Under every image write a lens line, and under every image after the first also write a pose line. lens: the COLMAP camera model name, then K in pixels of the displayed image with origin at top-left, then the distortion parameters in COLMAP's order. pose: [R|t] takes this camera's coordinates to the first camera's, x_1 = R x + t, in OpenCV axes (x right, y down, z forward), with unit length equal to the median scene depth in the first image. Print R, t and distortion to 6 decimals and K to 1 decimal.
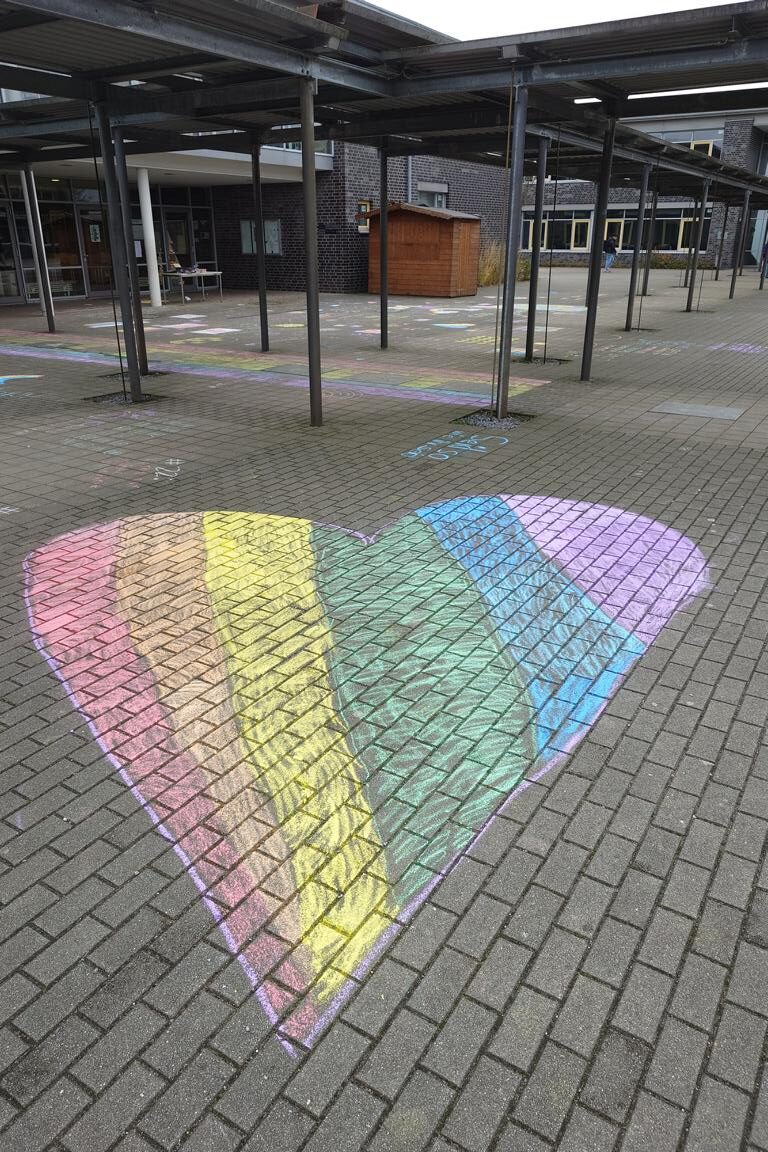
lens RADIAL K [[807.0, 0, 384.0], [0, 807.0, 576.0], [0, 0, 1]] dist [-0.004540, 0.001240]
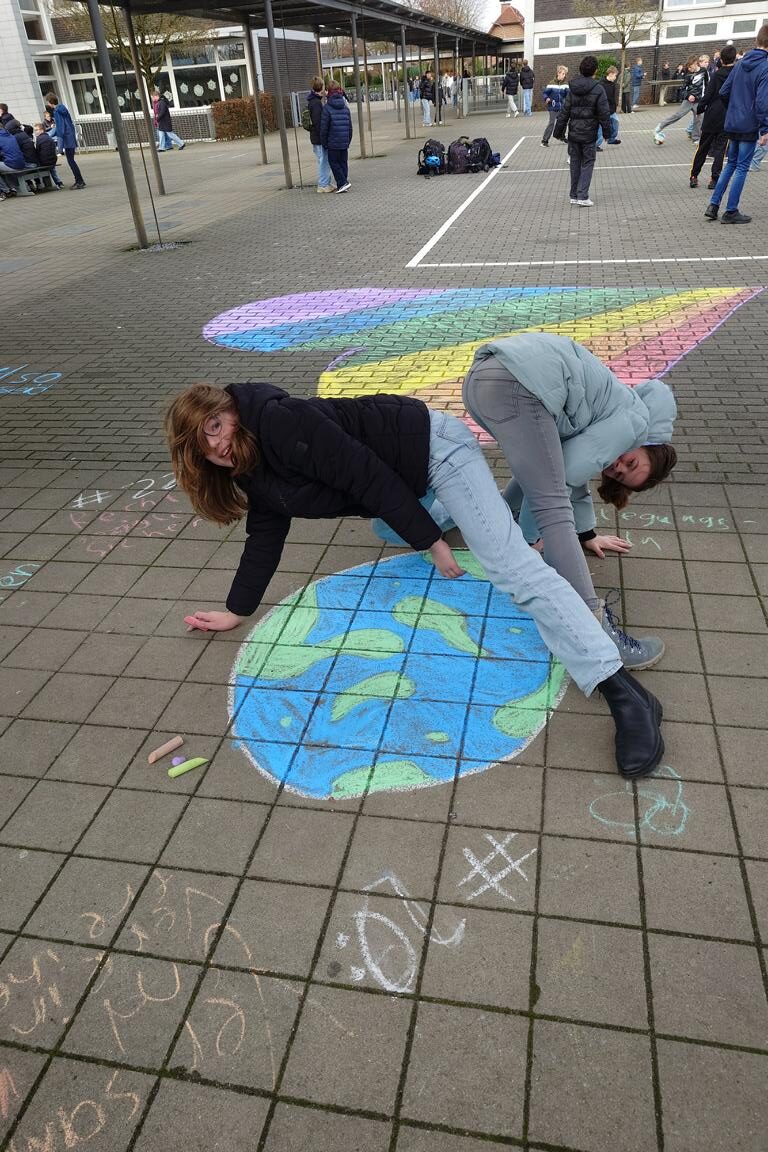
lens RADIAL K [[807.0, 0, 384.0], [0, 807.0, 576.0], [0, 0, 1]] dist [-0.004540, 0.001240]
pose [[-0.347300, -0.467462, 0.812934, -1.197593], [0.426092, 0.693575, 0.580861, -0.507191], [-0.835361, 0.548118, -0.041697, 1.309846]]
